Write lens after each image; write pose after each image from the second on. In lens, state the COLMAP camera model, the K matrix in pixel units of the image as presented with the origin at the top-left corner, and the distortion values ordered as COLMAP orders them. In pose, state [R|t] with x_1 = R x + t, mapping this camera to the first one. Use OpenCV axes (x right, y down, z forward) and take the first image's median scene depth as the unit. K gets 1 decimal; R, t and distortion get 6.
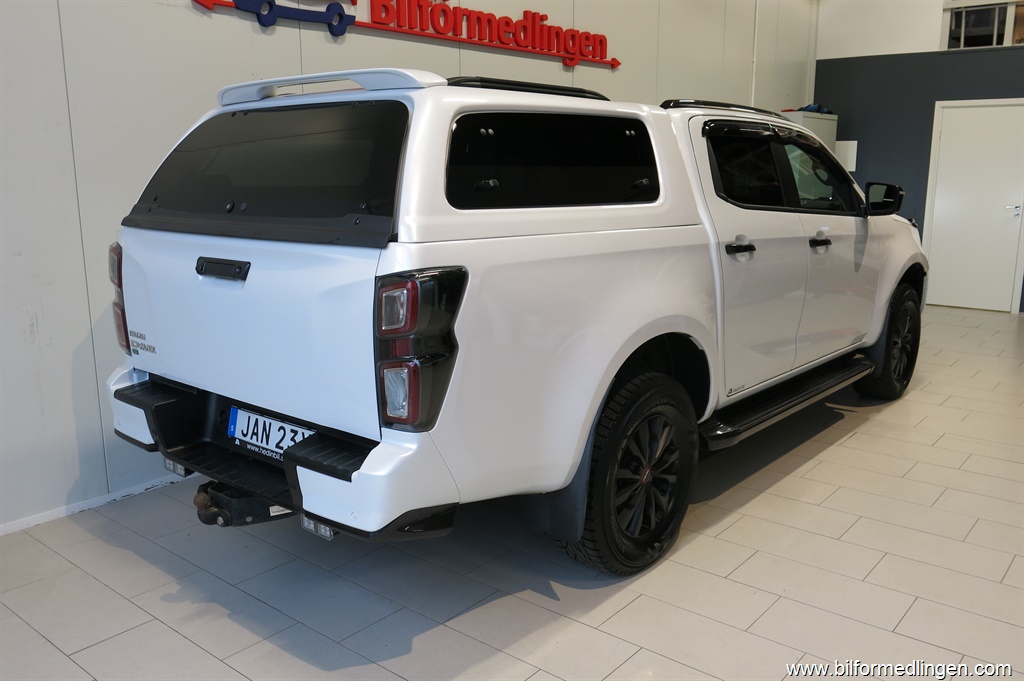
lens RADIAL K [[856.4, 0, 514.7], [0, 856.4, 340.0], [0, 0, 1]] dist [-0.027112, 0.007647]
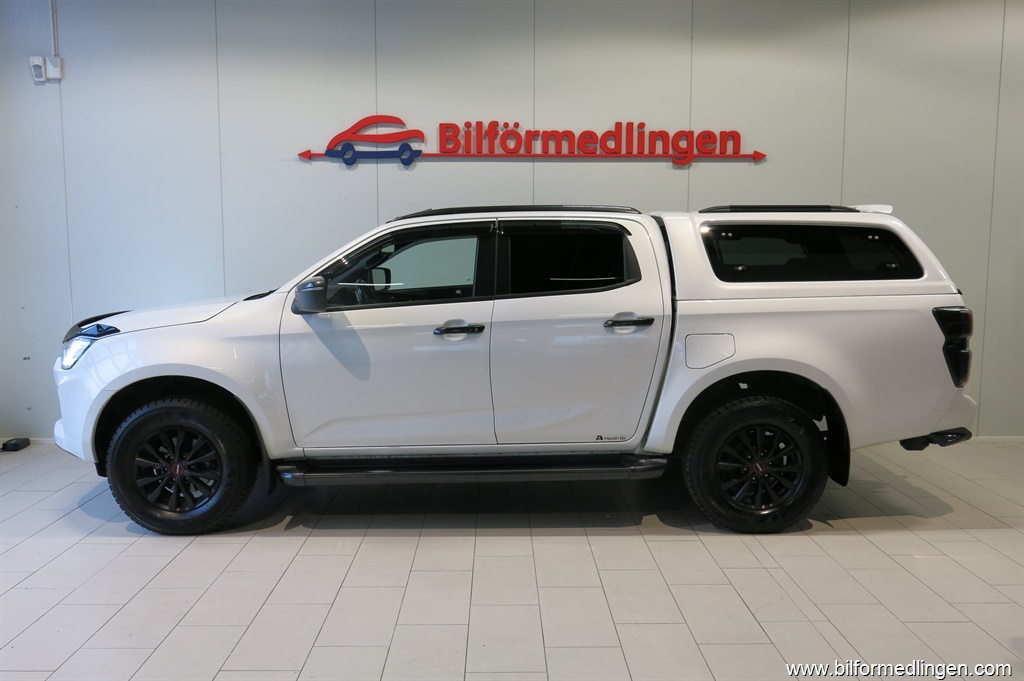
lens RADIAL K [[856.4, 0, 511.8], [0, 856.4, 344.8], [0, 0, 1]] dist [-0.027112, 0.007647]
pose [[0.649226, 0.087655, -0.755527, 0.912573], [-0.157656, 0.987272, -0.020933, -0.048386], [0.744076, 0.132704, 0.654782, 0.200110]]
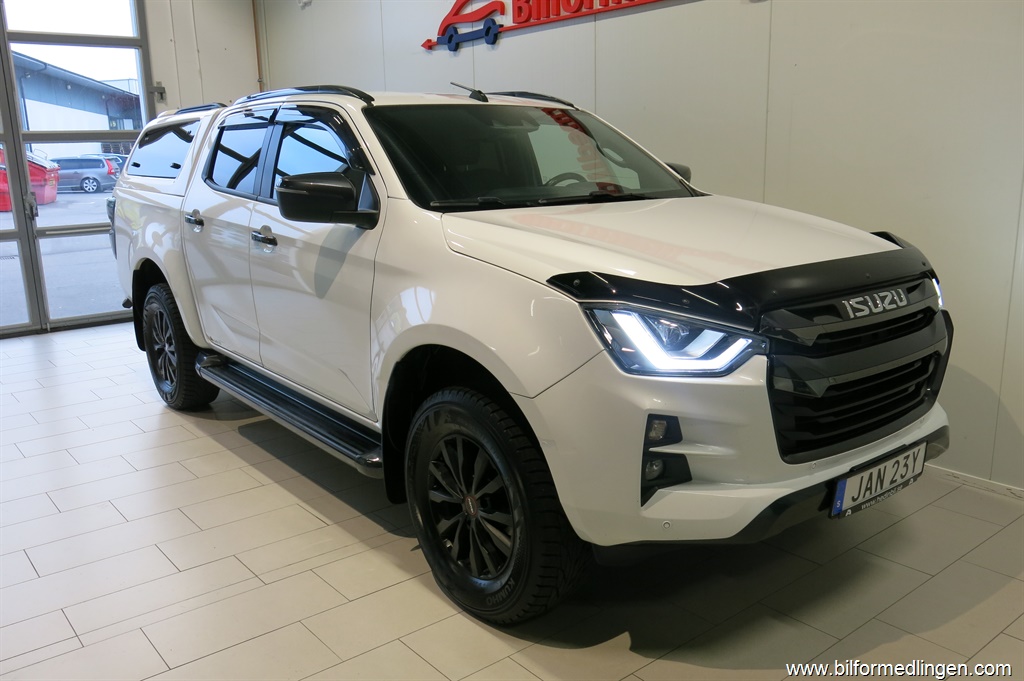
lens RADIAL K [[856.4, 0, 509.9], [0, 856.4, 342.2], [0, 0, 1]] dist [-0.027112, 0.007647]
pose [[-0.200172, 0.220586, -0.954606, 0.974103], [-0.171126, 0.951477, 0.255747, -0.234633], [0.964700, 0.214552, -0.152711, 1.168718]]
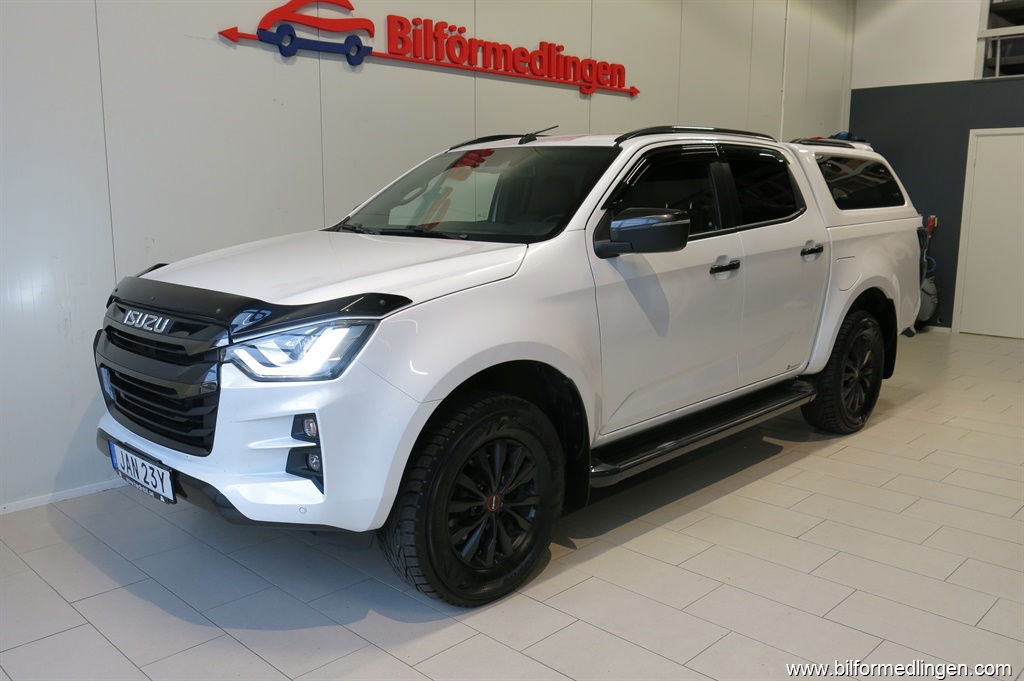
lens RADIAL K [[856.4, 0, 515.0], [0, 856.4, 344.1], [0, 0, 1]] dist [-0.027112, 0.007647]
pose [[0.996788, 0.019311, -0.077718, 0.077405], [-0.021786, 0.999278, -0.031127, 0.025186], [0.077061, 0.032721, 0.996489, -0.050930]]
